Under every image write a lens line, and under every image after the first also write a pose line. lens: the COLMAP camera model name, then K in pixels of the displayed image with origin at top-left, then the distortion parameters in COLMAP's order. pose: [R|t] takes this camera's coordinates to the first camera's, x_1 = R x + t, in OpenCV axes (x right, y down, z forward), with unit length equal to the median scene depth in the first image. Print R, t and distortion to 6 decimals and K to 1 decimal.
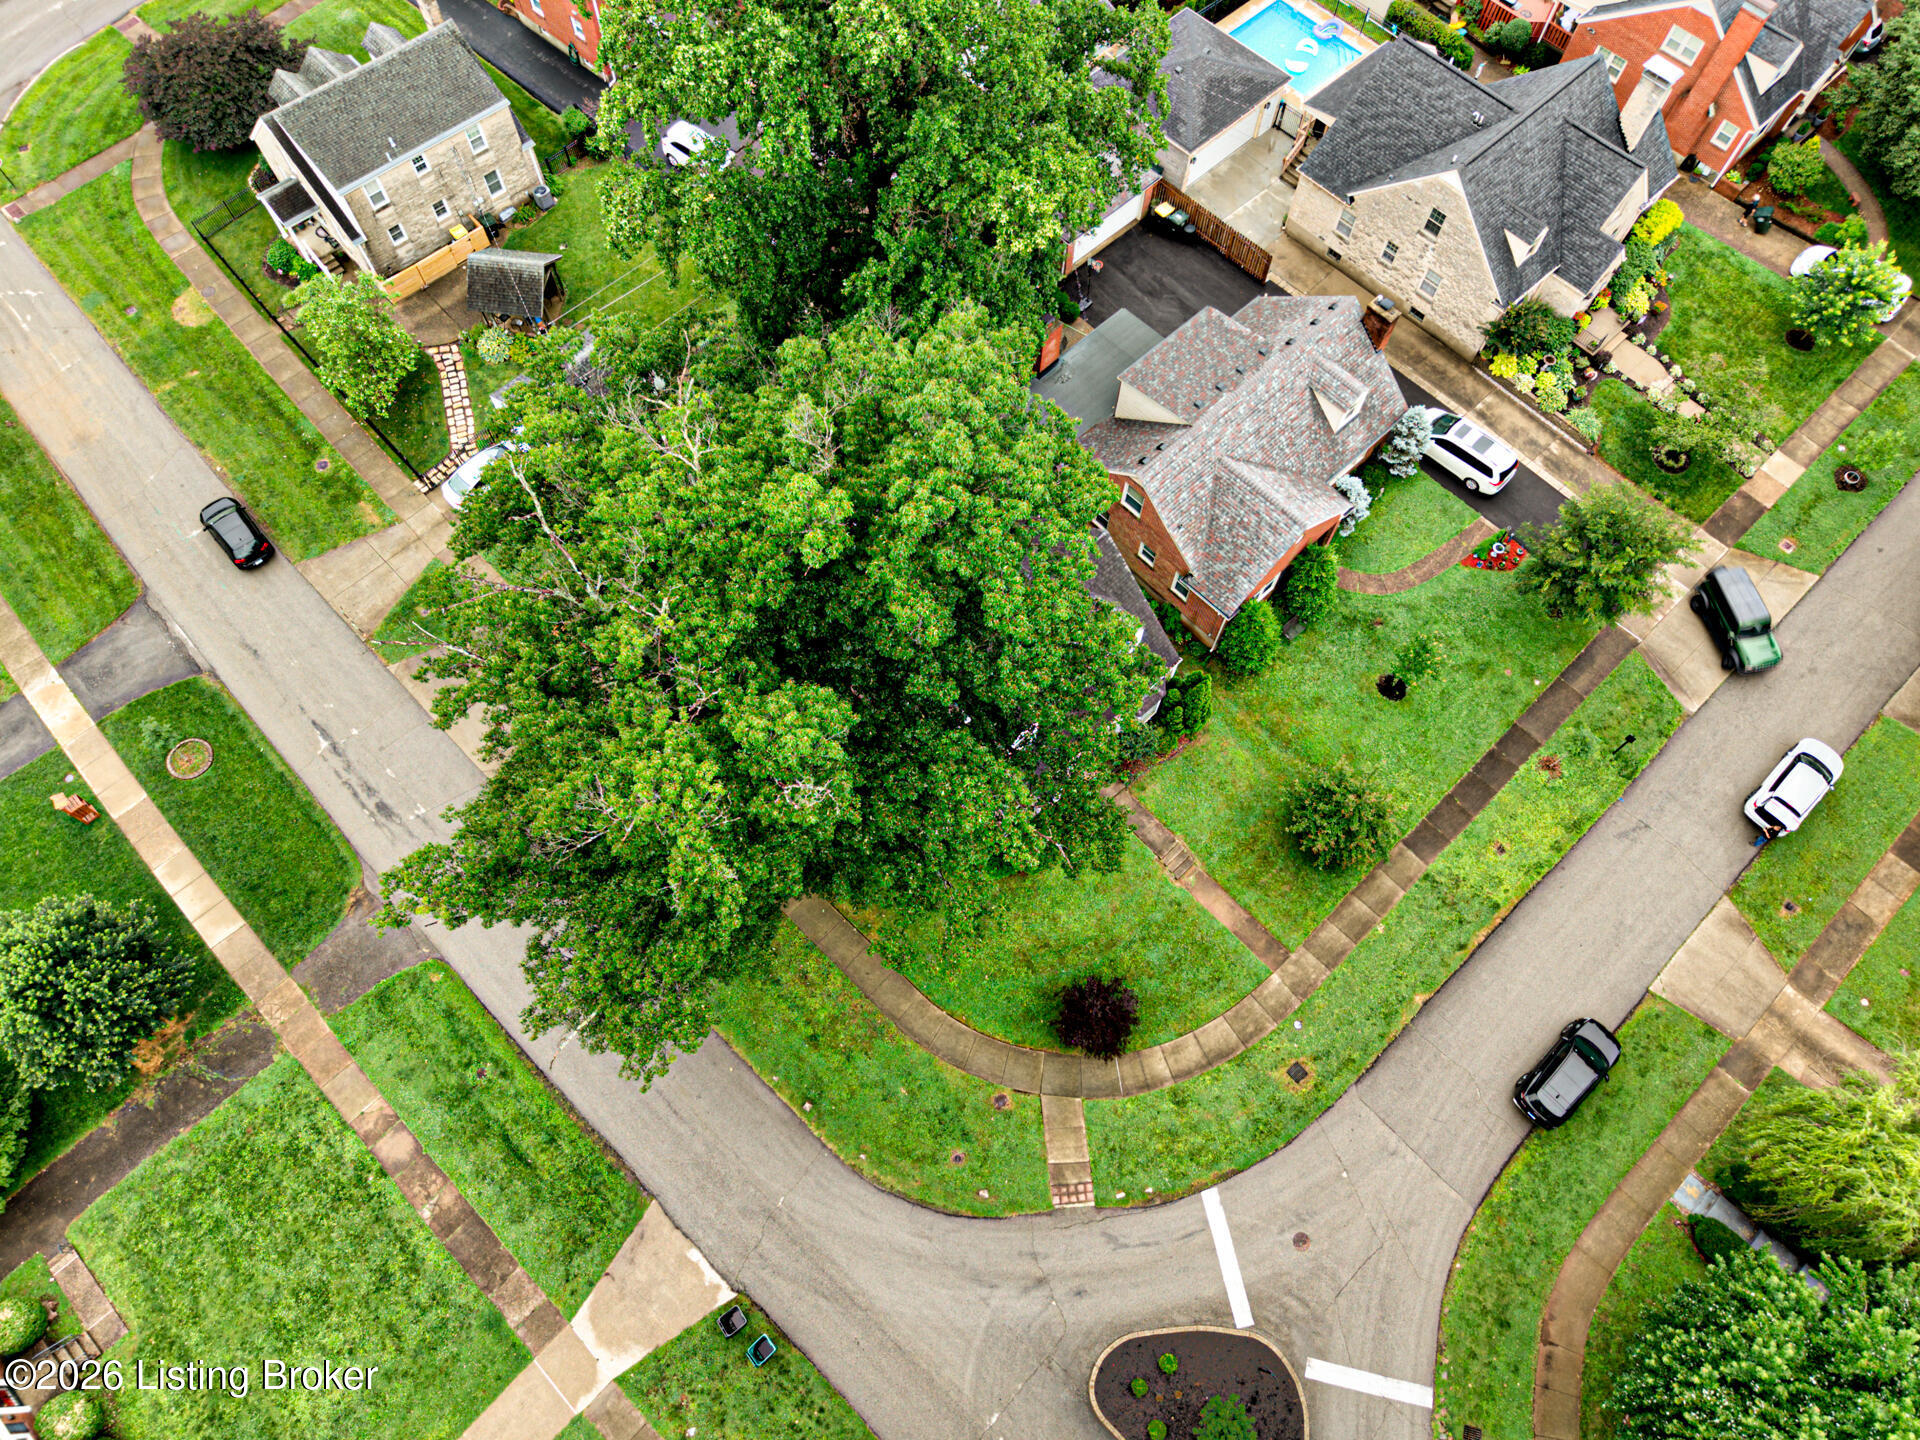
lens RADIAL K [[1279.8, 0, 960.0], [0, 1279.8, 720.0], [0, 0, 1]] dist [0.047163, -0.030353]
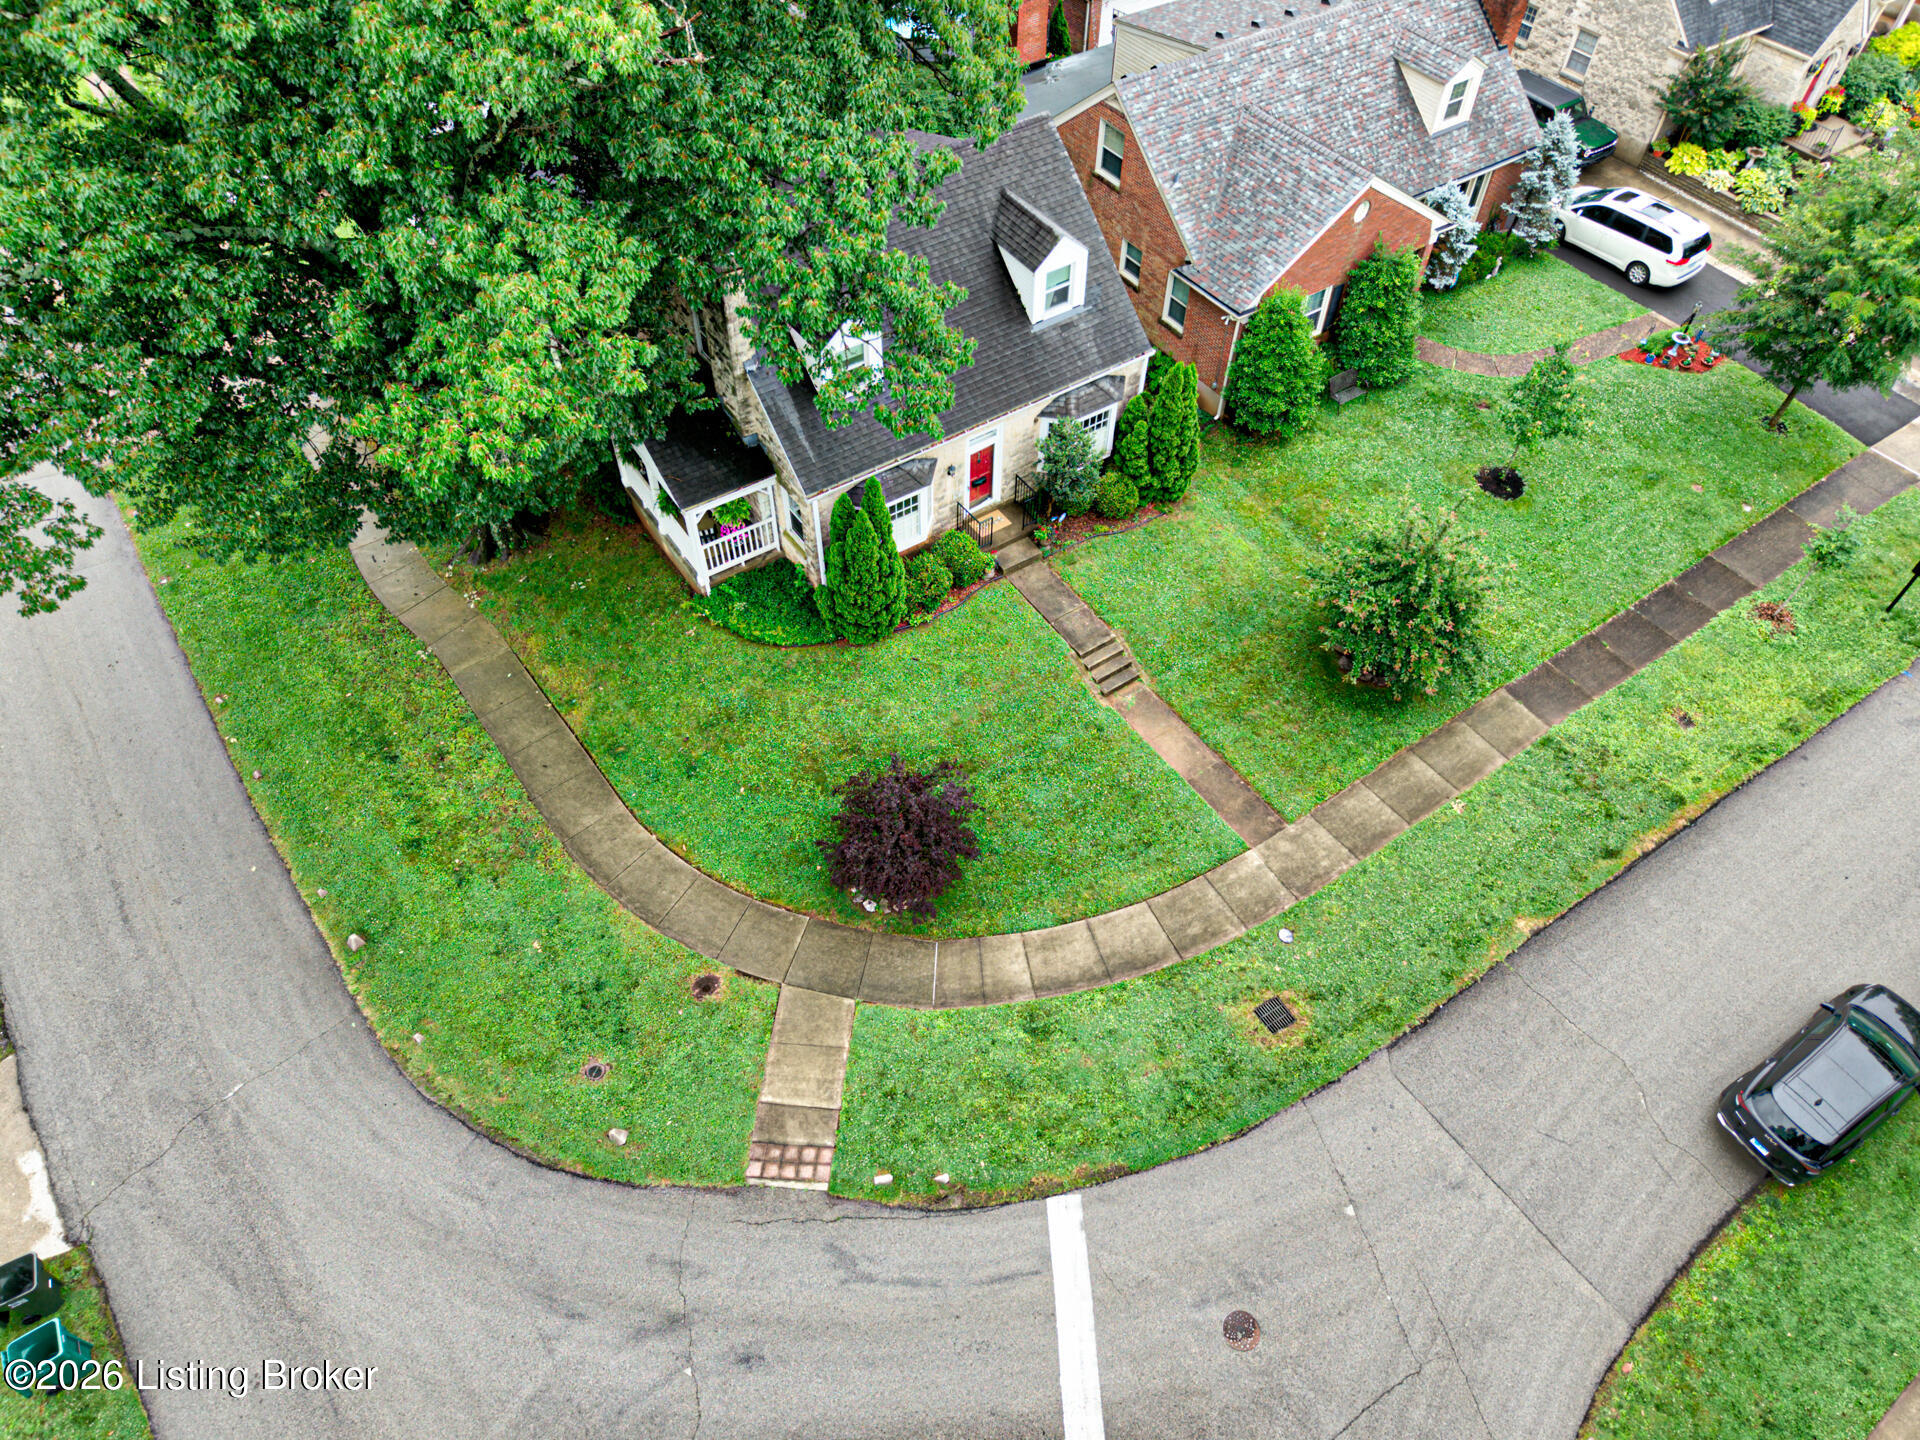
lens RADIAL K [[1279.8, 0, 960.0], [0, 1279.8, 720.0], [0, 0, 1]] dist [0.047163, -0.030353]
pose [[0.987311, 0.123858, -0.099382, 0.172312], [-0.144850, 0.958910, -0.243948, 0.301760], [0.065084, 0.255248, 0.964683, 0.459846]]
